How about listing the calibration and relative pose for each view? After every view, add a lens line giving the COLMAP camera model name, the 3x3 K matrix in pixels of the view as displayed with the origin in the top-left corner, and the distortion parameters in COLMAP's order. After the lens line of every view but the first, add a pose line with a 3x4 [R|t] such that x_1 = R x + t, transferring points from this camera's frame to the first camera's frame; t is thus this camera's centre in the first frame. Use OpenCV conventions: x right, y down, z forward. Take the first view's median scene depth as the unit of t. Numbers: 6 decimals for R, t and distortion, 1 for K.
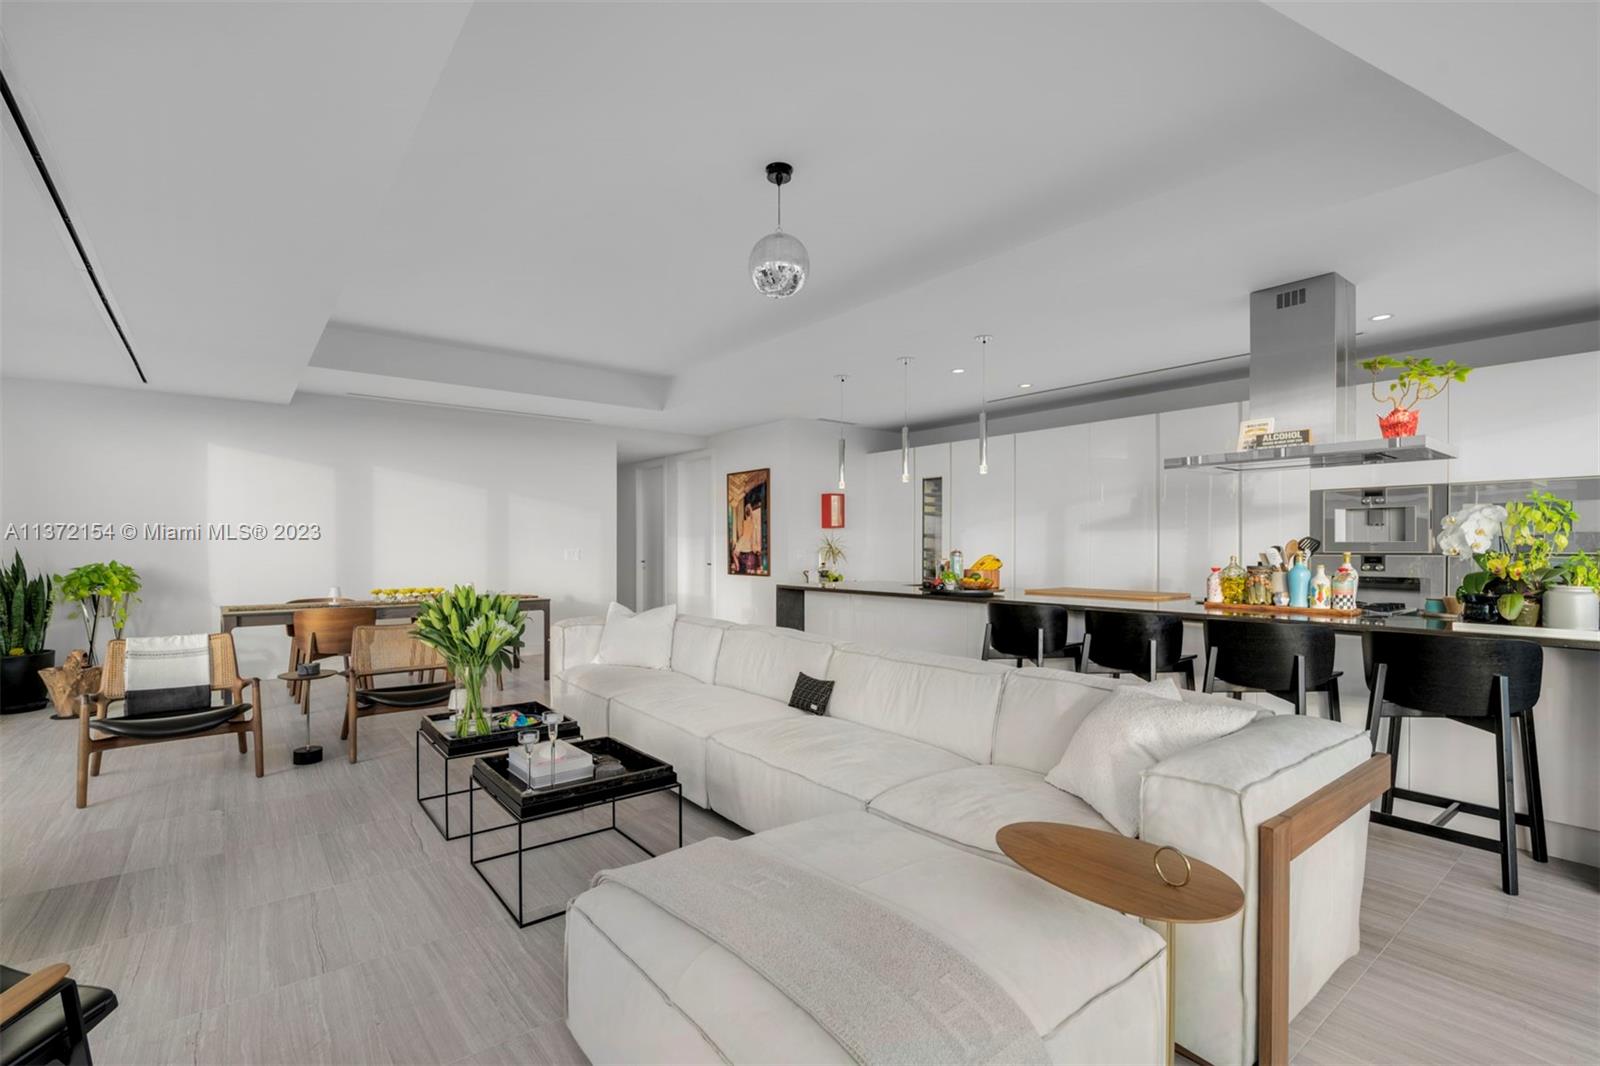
lens RADIAL K [[732.8, 0, 782.7], [0, 732.8, 542.1], [0, 0, 1]] dist [-0.001455, 0.001823]
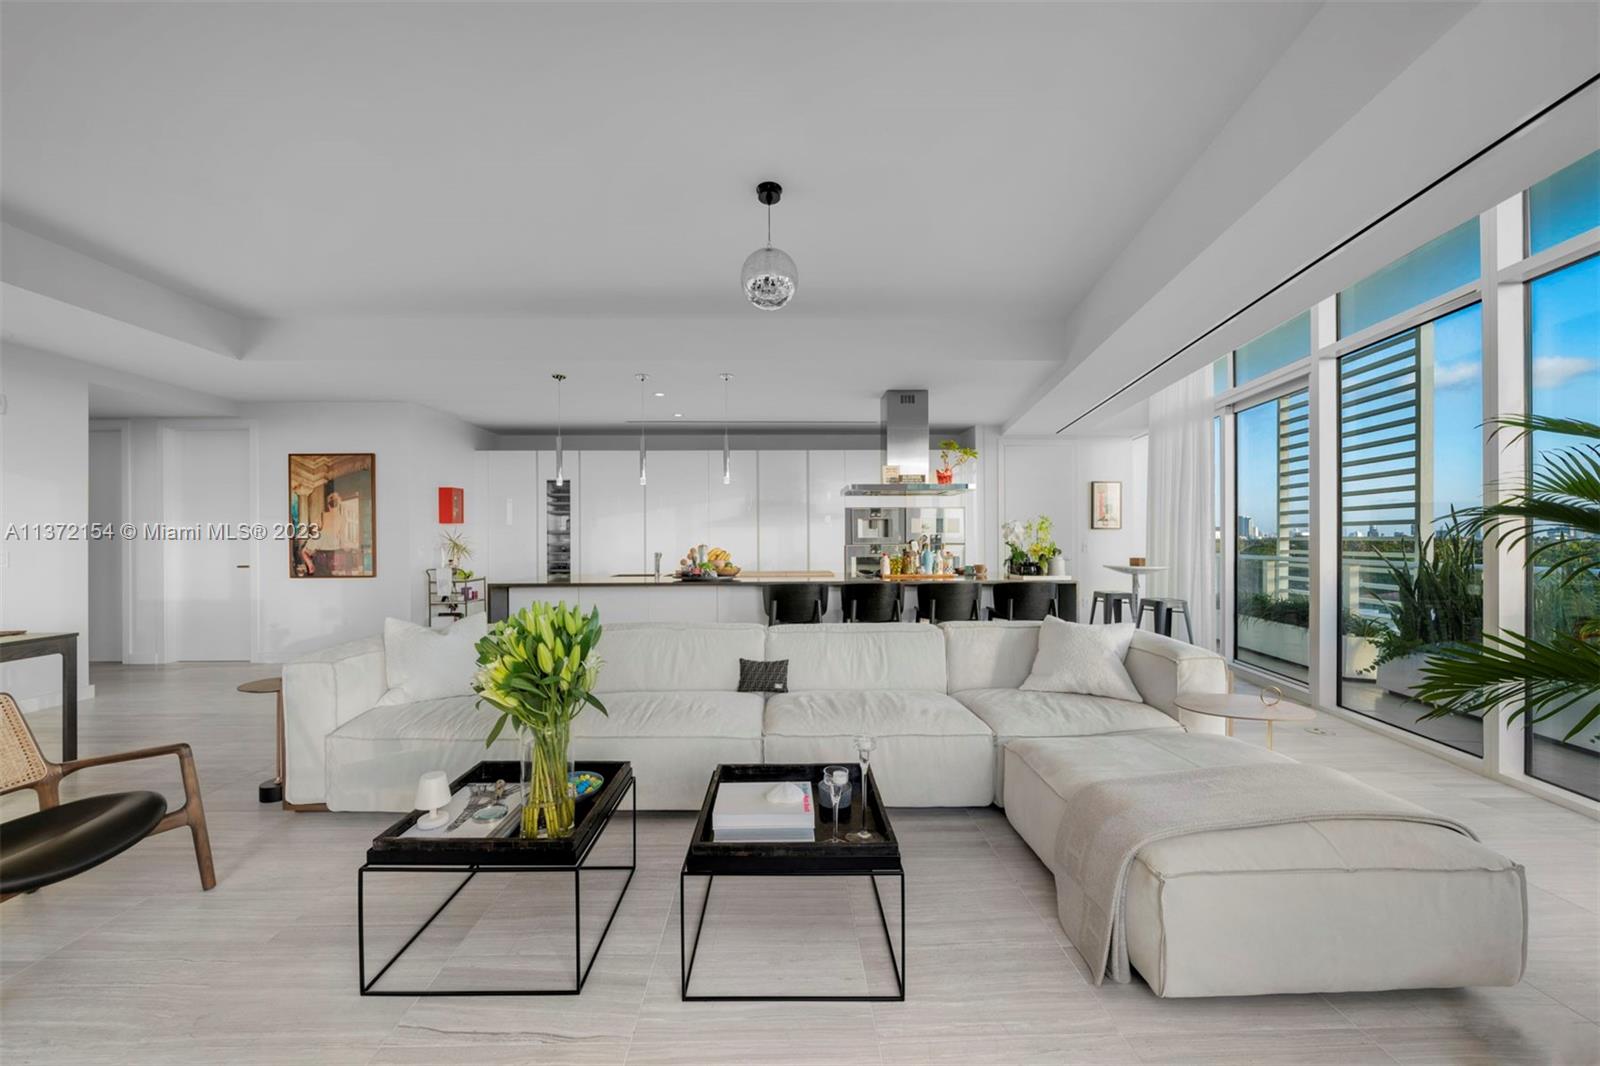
lens RADIAL K [[565.0, 0, 793.3], [0, 565.0, 540.6], [0, 0, 1]] dist [0.000940, 0.000081]
pose [[0.598841, -0.003414, 0.800860, -0.265994], [0.000961, 0.999993, 0.003544, 0.001156], [-0.800867, -0.001353, 0.598841, 0.197074]]
